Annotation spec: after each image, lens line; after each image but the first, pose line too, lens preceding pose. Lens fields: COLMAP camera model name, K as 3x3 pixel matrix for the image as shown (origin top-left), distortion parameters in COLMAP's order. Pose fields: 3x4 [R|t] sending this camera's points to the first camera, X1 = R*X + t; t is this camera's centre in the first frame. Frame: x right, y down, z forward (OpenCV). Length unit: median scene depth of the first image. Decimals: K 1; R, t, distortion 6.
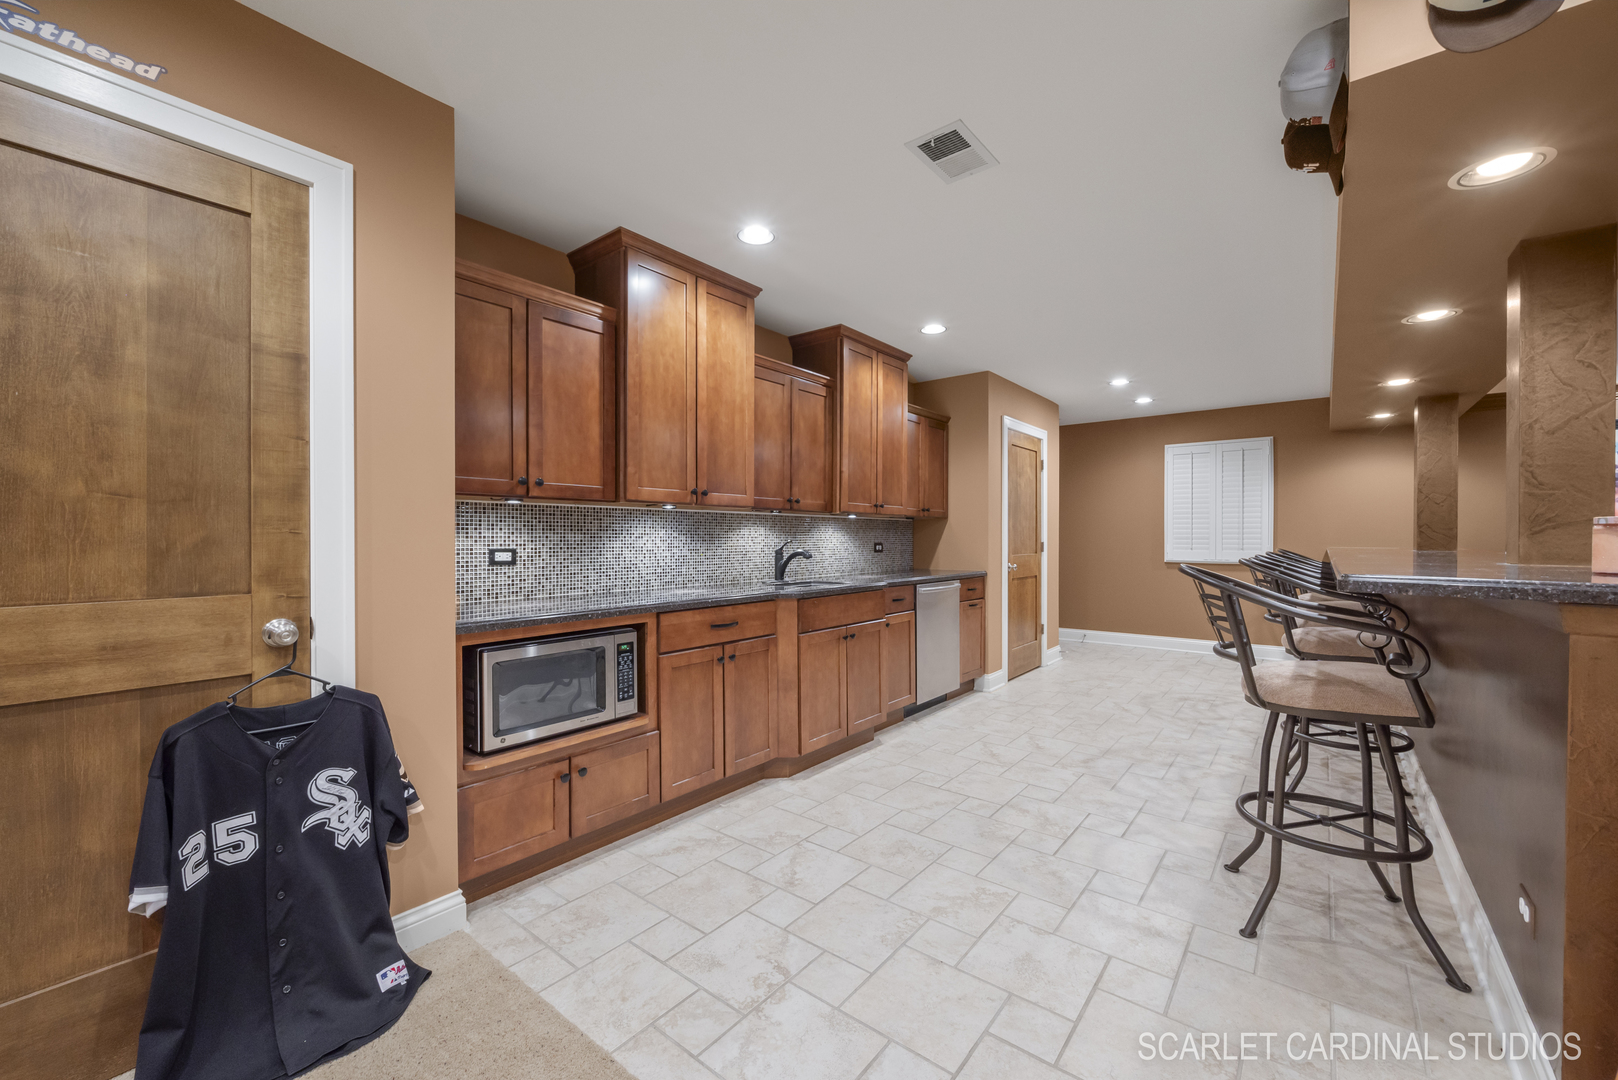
lens RADIAL K [[636.8, 0, 811.8], [0, 636.8, 543.3], [0, 0, 1]] dist [-0.002688, -0.000585]
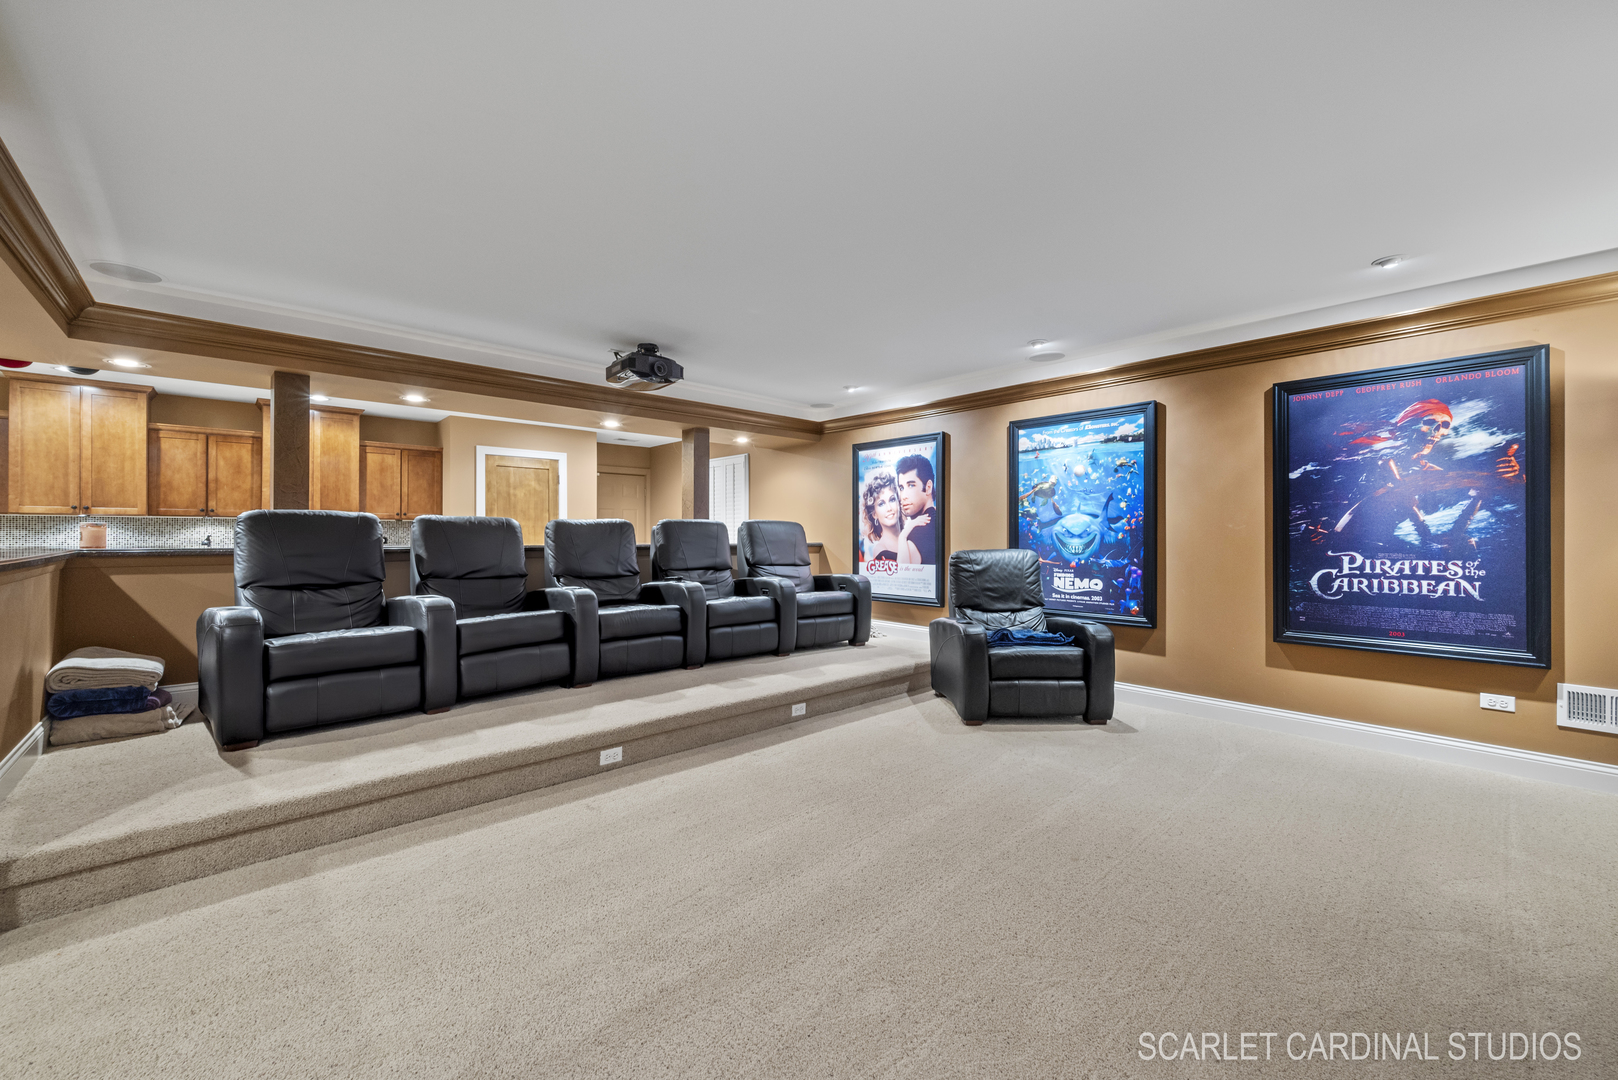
lens RADIAL K [[636.8, 0, 805.8], [0, 636.8, 533.8], [0, 0, 1]] dist [-0.002688, -0.000585]
pose [[0.988948, 0.000152, -0.148266, 2.250697], [-0.001966, 0.999925, -0.012085, 0.012903], [0.148253, 0.012243, 0.988874, -0.485915]]
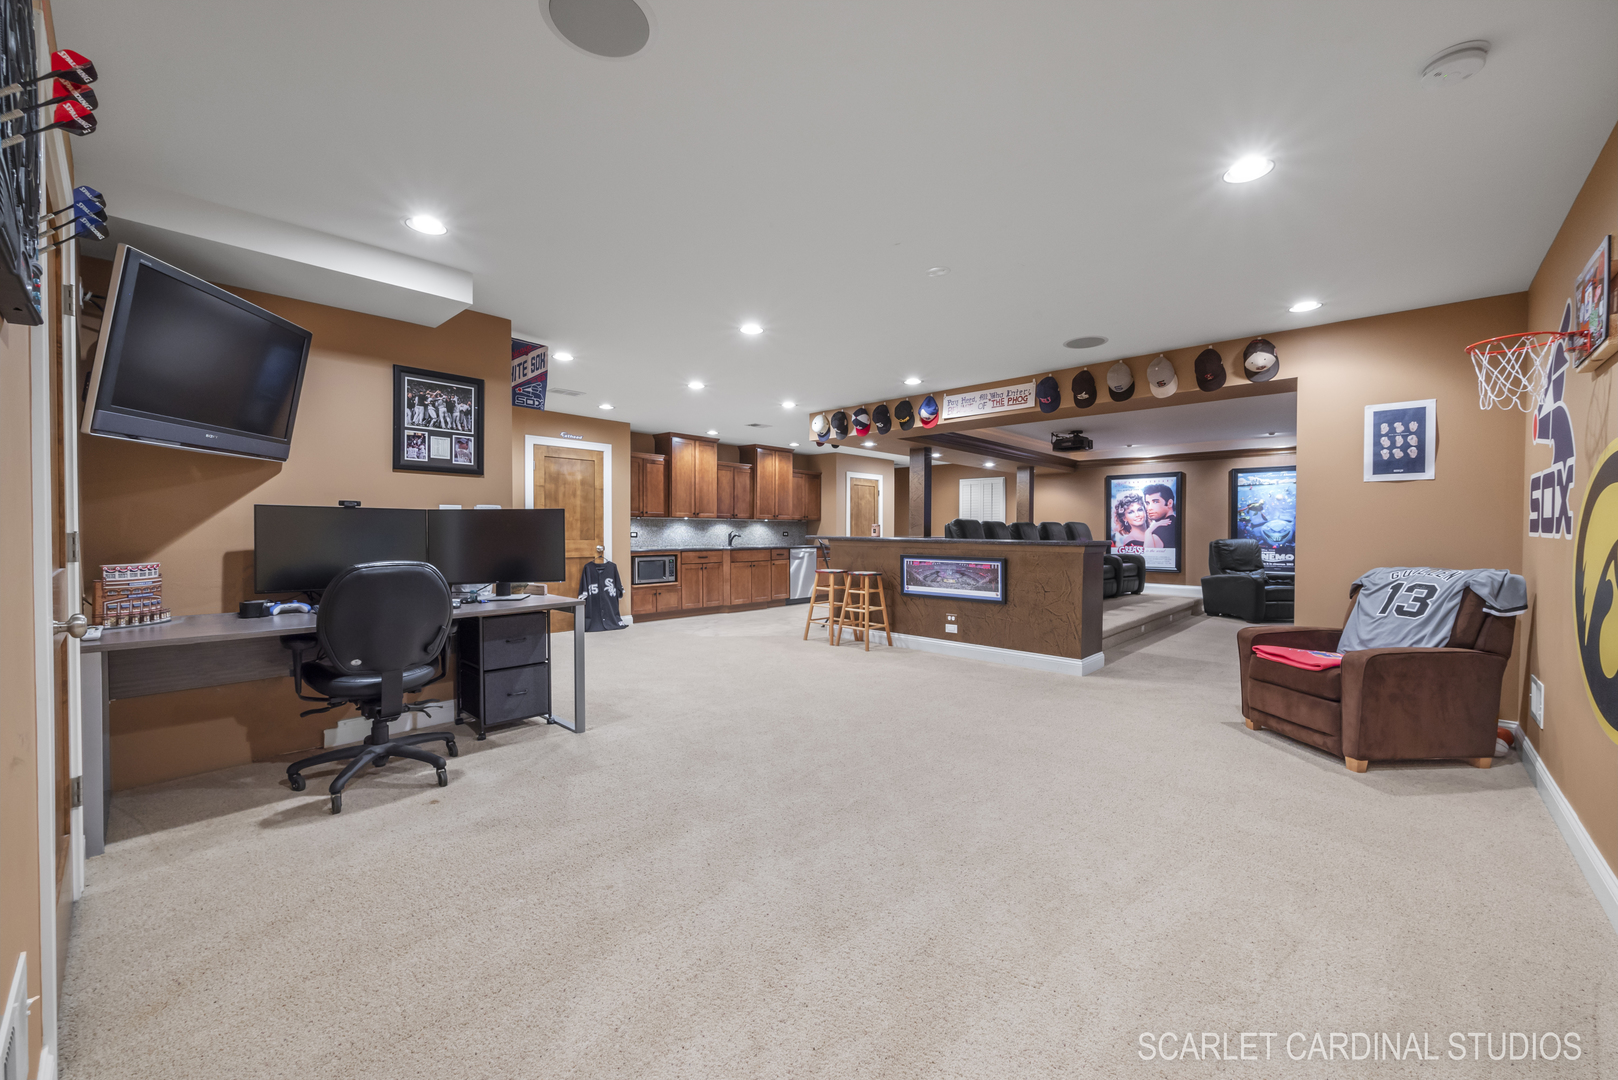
lens RADIAL K [[636.8, 0, 803.3], [0, 636.8, 545.1], [0, 0, 1]] dist [-0.002688, -0.000585]
pose [[0.996836, 0.003809, -0.079392, 0.603435], [-0.002848, 0.999921, 0.012220, 0.031581], [0.079432, -0.011955, 0.996769, -2.072811]]
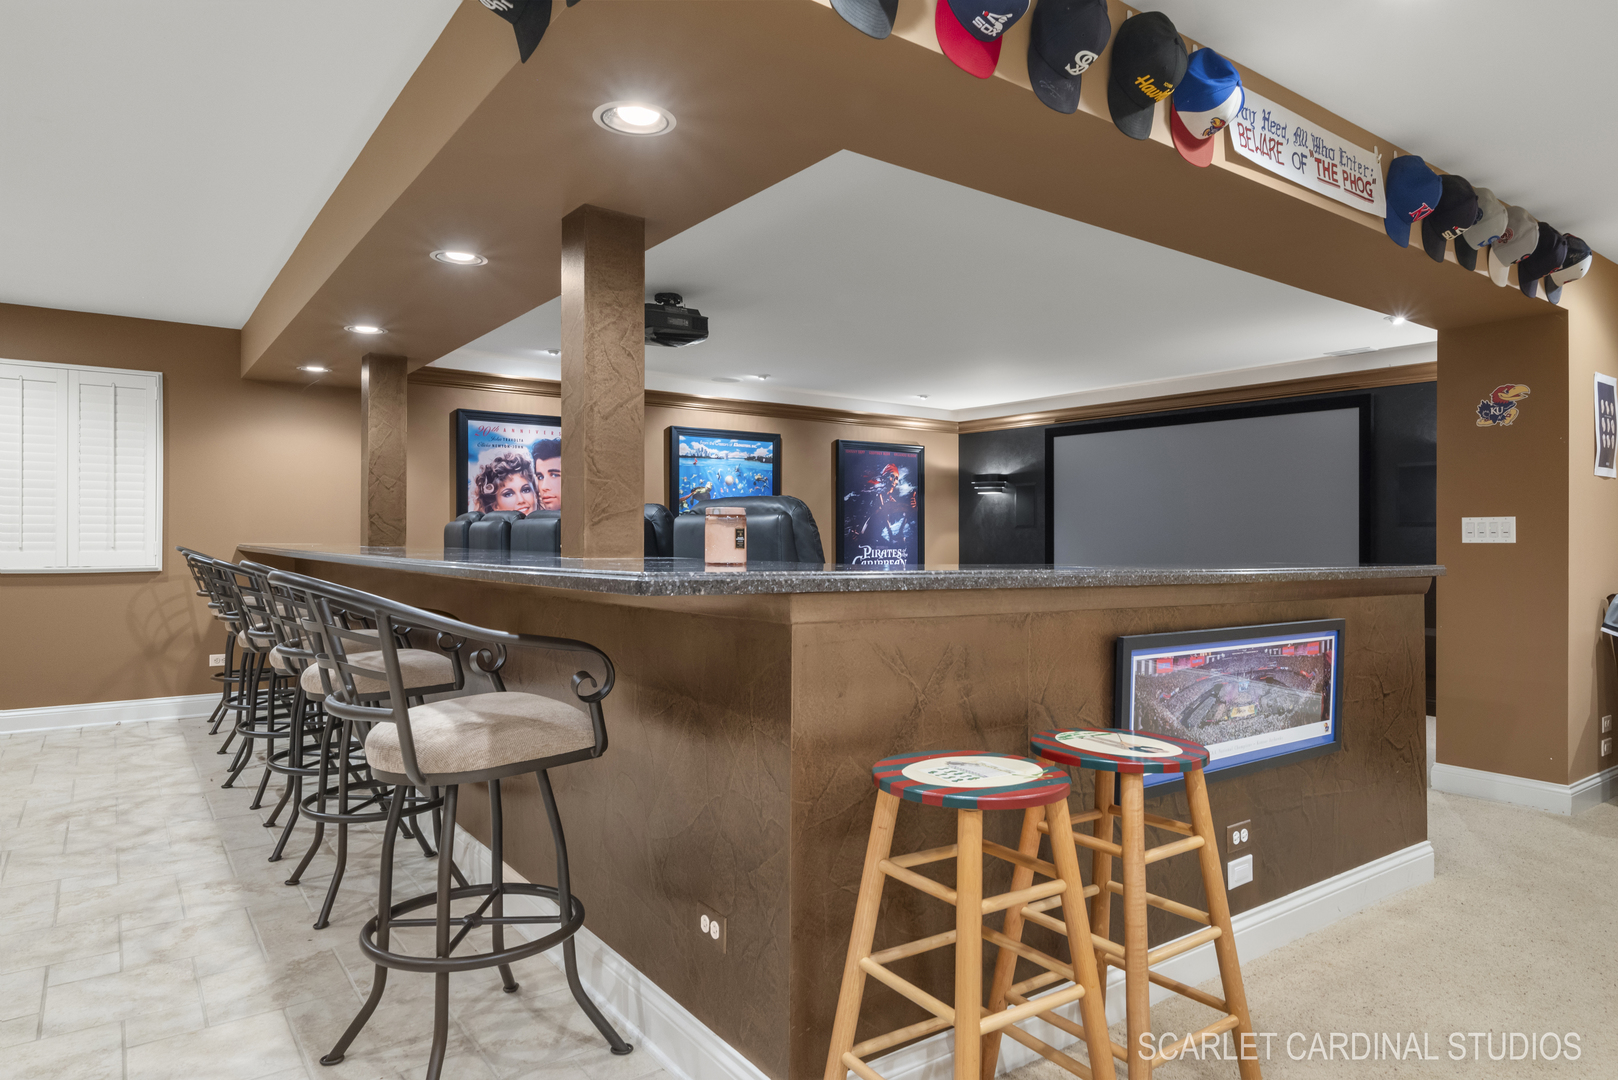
lens RADIAL K [[963.1, 0, 812.1], [0, 963.1, 533.7], [0, 0, 1]] dist [0.004458, -0.002116]
pose [[0.259434, 0.002926, 0.965756, -0.106176], [0.003070, 0.999988, -0.003854, 0.003318], [-0.965756, 0.003965, 0.259422, 0.250421]]
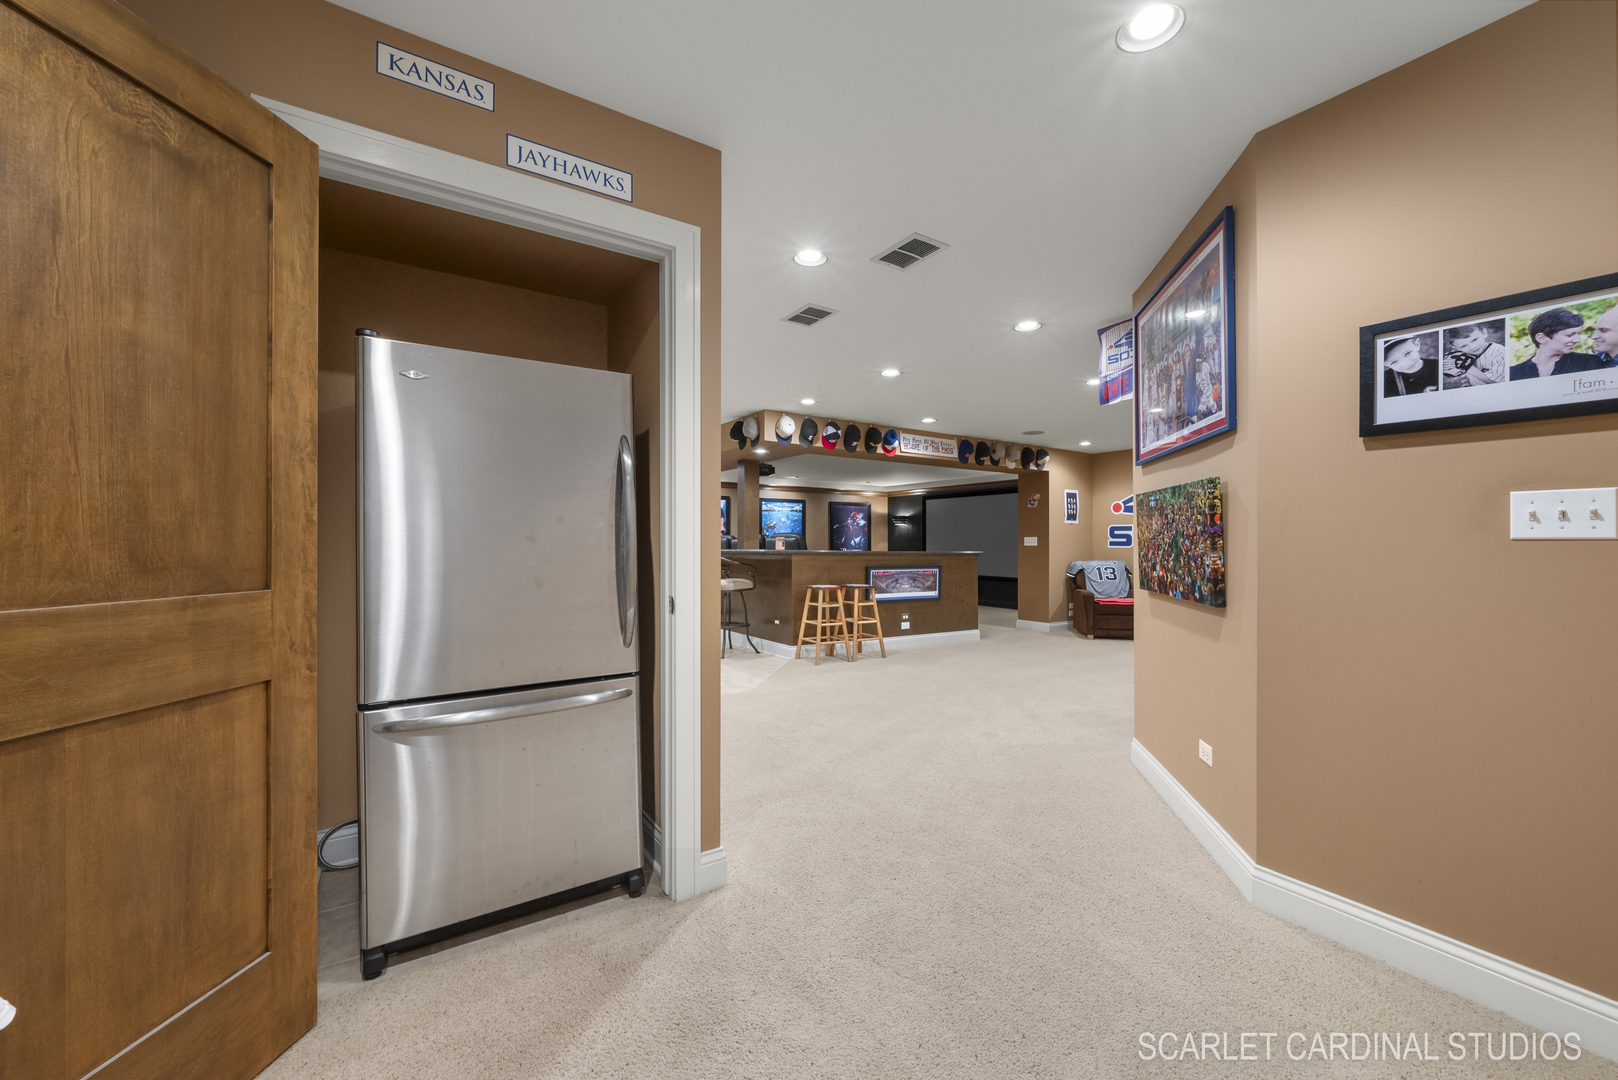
lens RADIAL K [[636.8, 0, 808.5], [0, 636.8, 538.5], [0, 0, 1]] dist [-0.002688, -0.000585]
pose [[0.307941, 0.009034, 0.951363, -1.651041], [0.003131, 0.999940, -0.010508, 0.009404], [-0.951400, 0.006215, 0.307894, -0.332652]]
